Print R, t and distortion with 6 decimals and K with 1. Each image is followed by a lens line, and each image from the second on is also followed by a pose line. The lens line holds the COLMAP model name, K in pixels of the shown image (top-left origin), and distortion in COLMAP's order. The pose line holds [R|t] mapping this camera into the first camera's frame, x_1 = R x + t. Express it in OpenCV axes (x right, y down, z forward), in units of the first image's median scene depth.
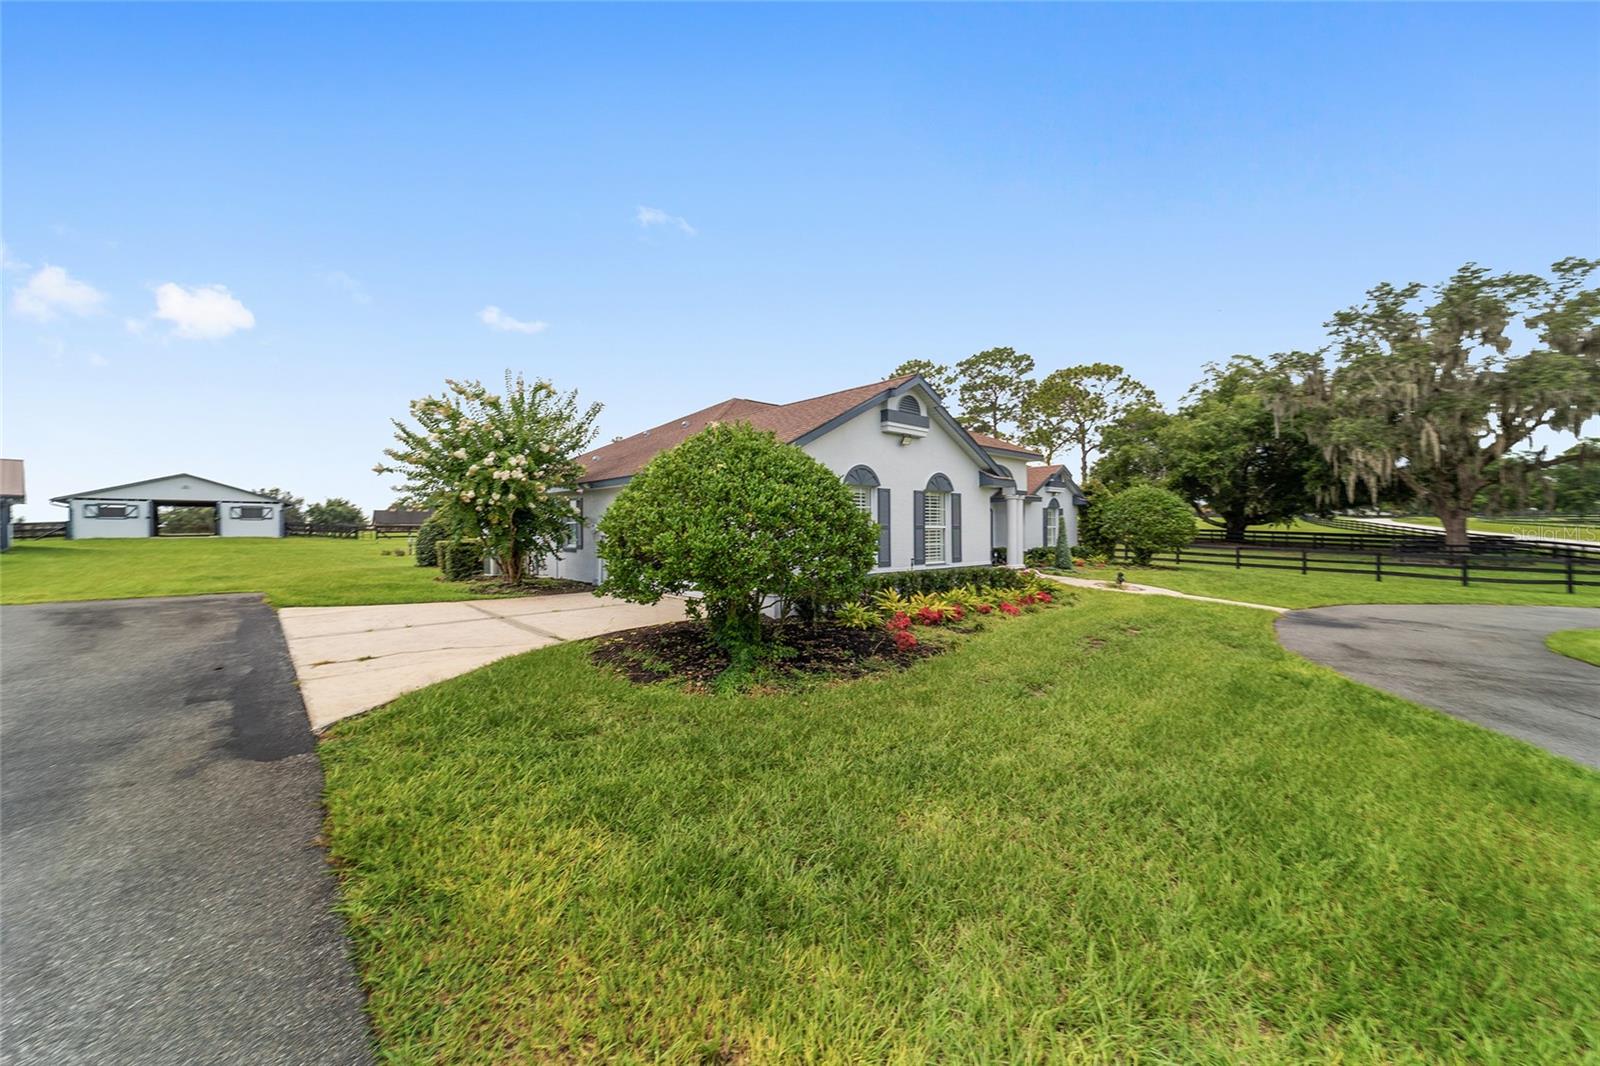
lens RADIAL K [[614.7, 0, 793.2], [0, 614.7, 529.8], [0, 0, 1]] dist [-0.019259, 0.010625]
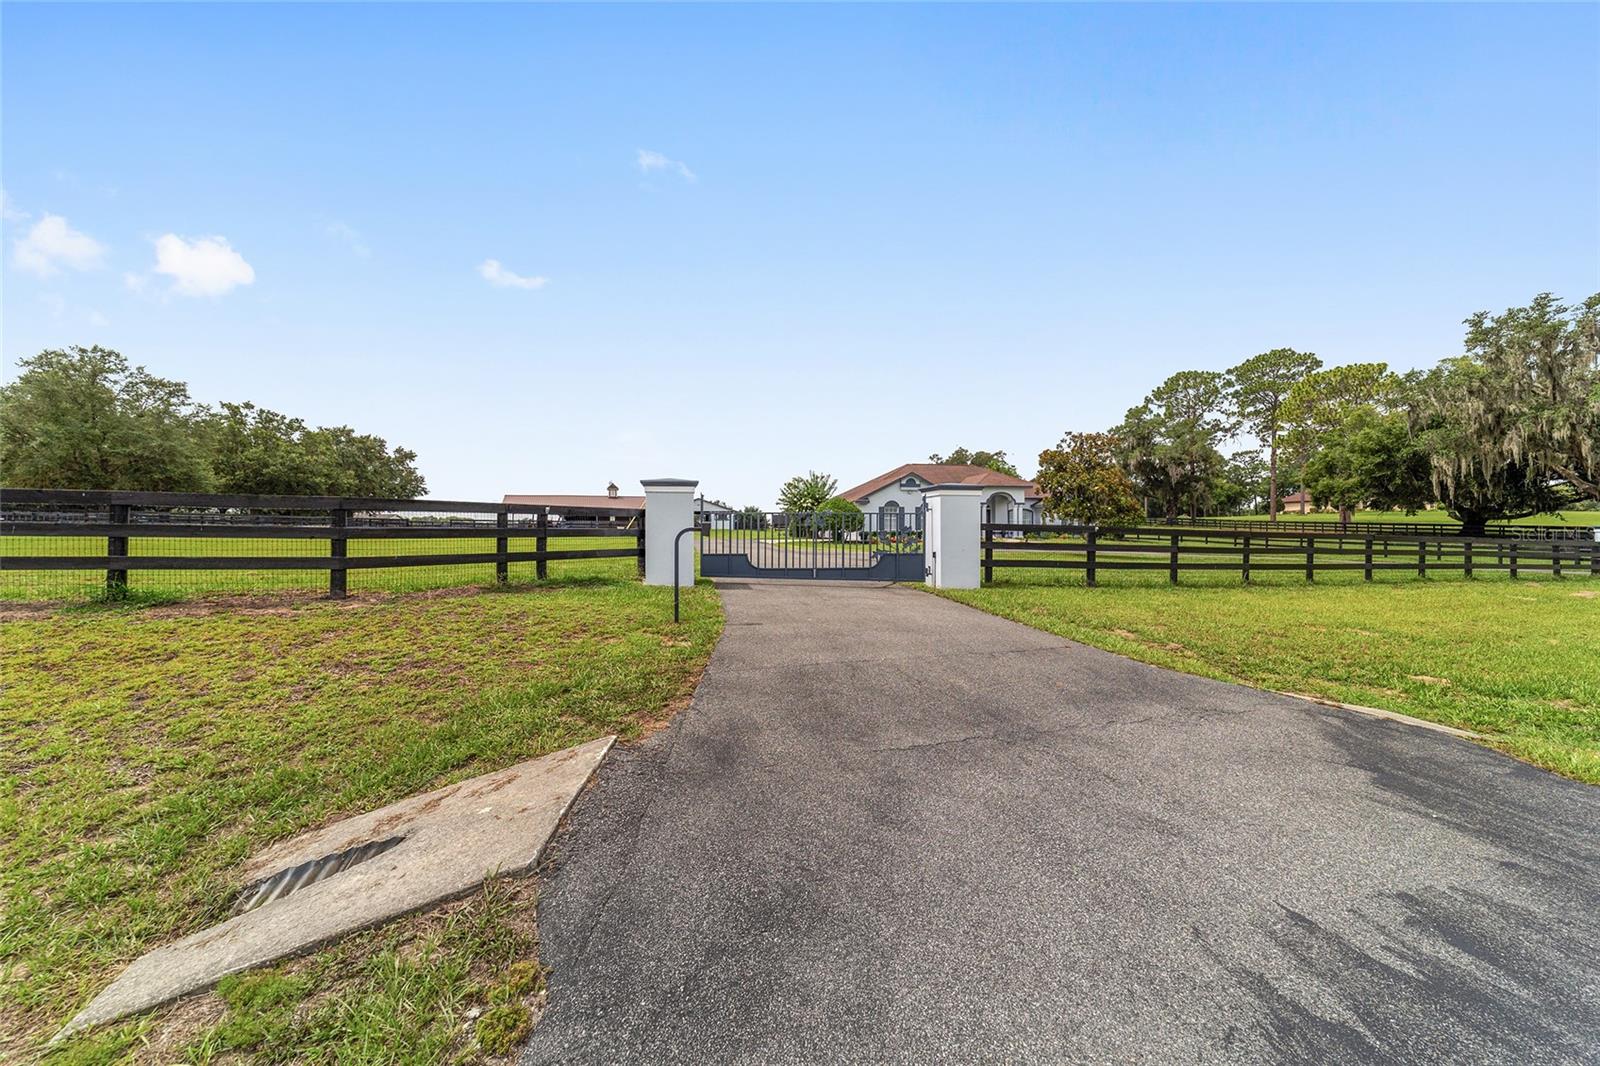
lens RADIAL K [[614.7, 0, 793.2], [0, 614.7, 529.8], [0, 0, 1]] dist [-0.019259, 0.010625]
pose [[0.842872, 0.001491, -0.538111, 0.499282], [-0.002925, 0.999994, -0.001811, 0.022824], [0.538105, 0.003100, 0.842872, -0.738033]]
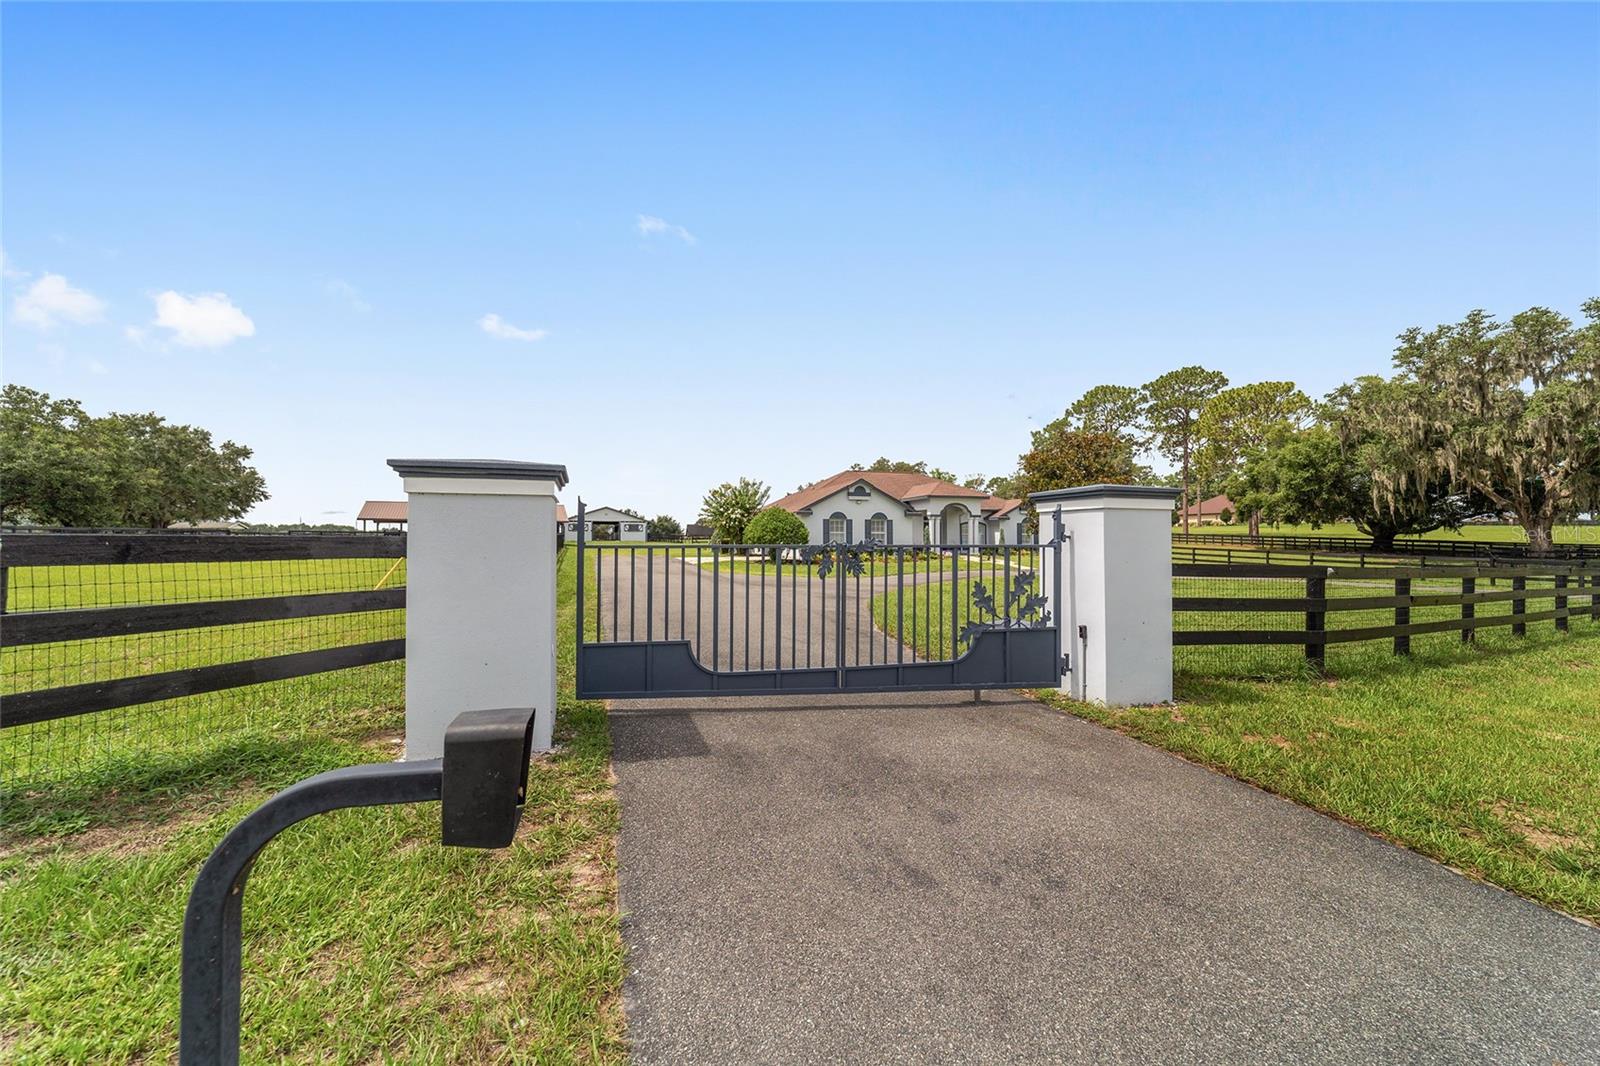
lens RADIAL K [[614.7, 0, 793.2], [0, 614.7, 529.8], [0, 0, 1]] dist [-0.019259, 0.010625]
pose [[0.909575, -0.004023, -0.415520, 0.376531], [-0.003696, 0.999835, -0.017769, 0.011405], [0.415523, 0.017698, 0.909410, -0.586210]]
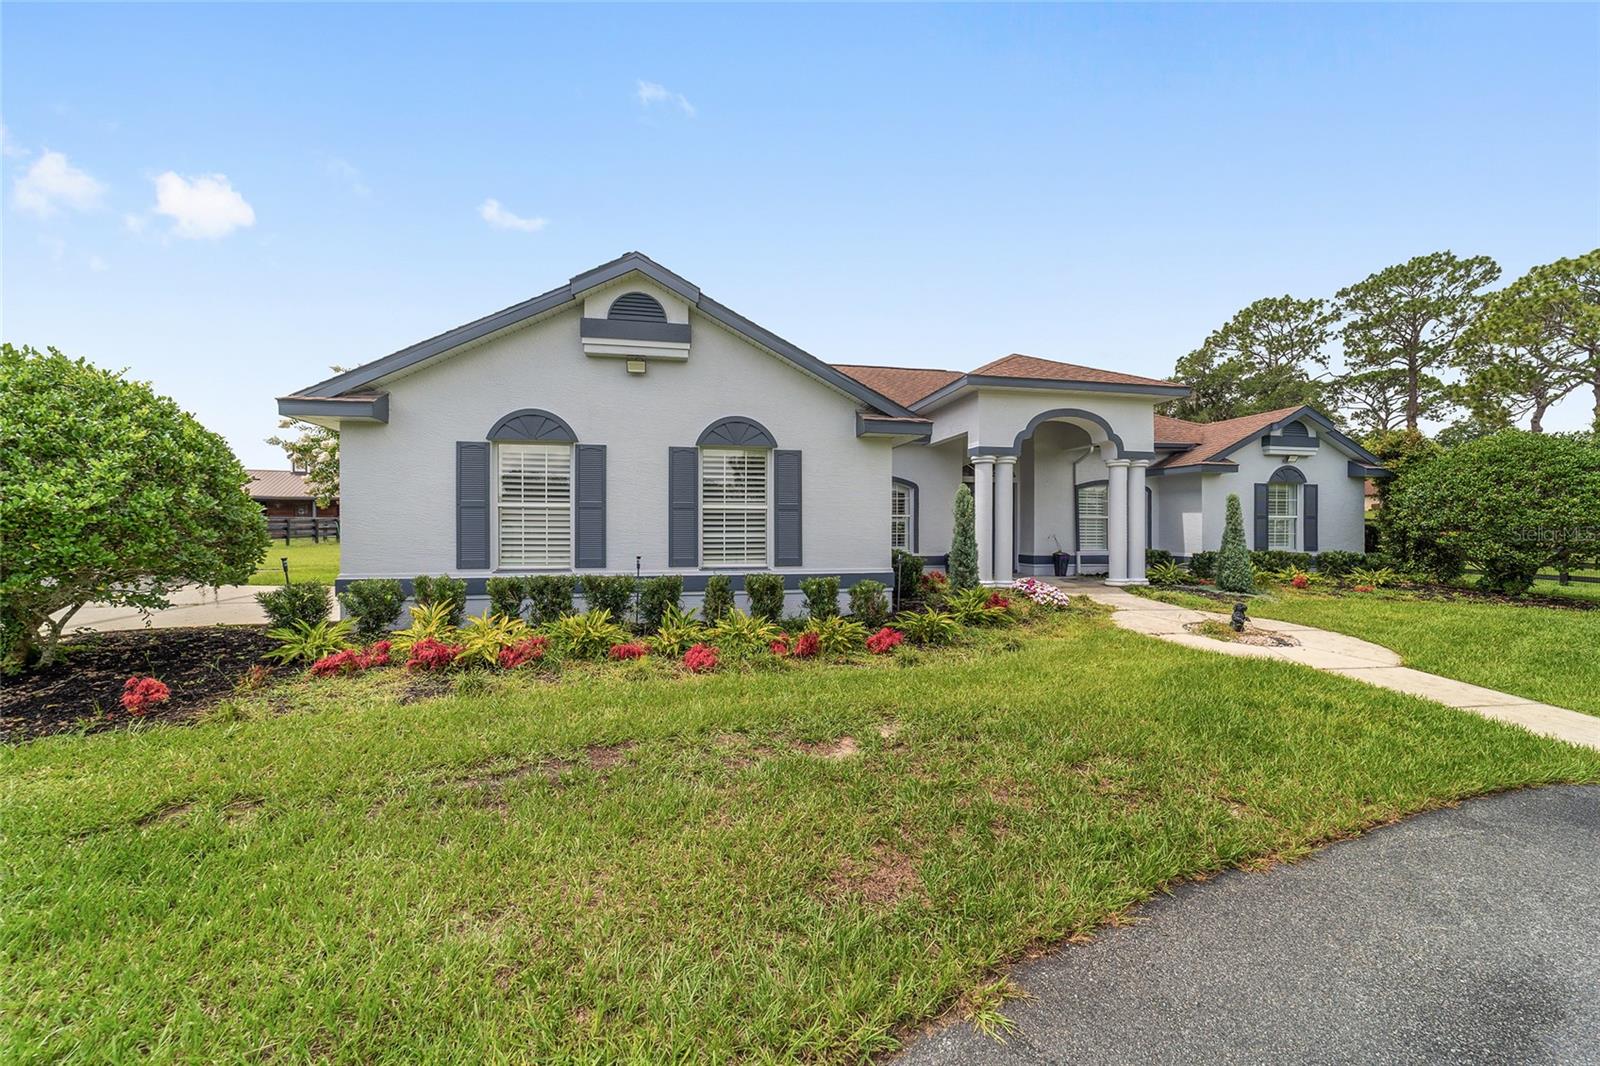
lens RADIAL K [[614.7, 0, 793.2], [0, 614.7, 529.8], [0, 0, 1]] dist [-0.019259, 0.010625]
pose [[0.858349, 0.007874, -0.513005, 0.224112], [-0.006705, 0.999969, 0.004128, 0.005901], [0.513022, -0.000104, 0.858376, 0.191954]]
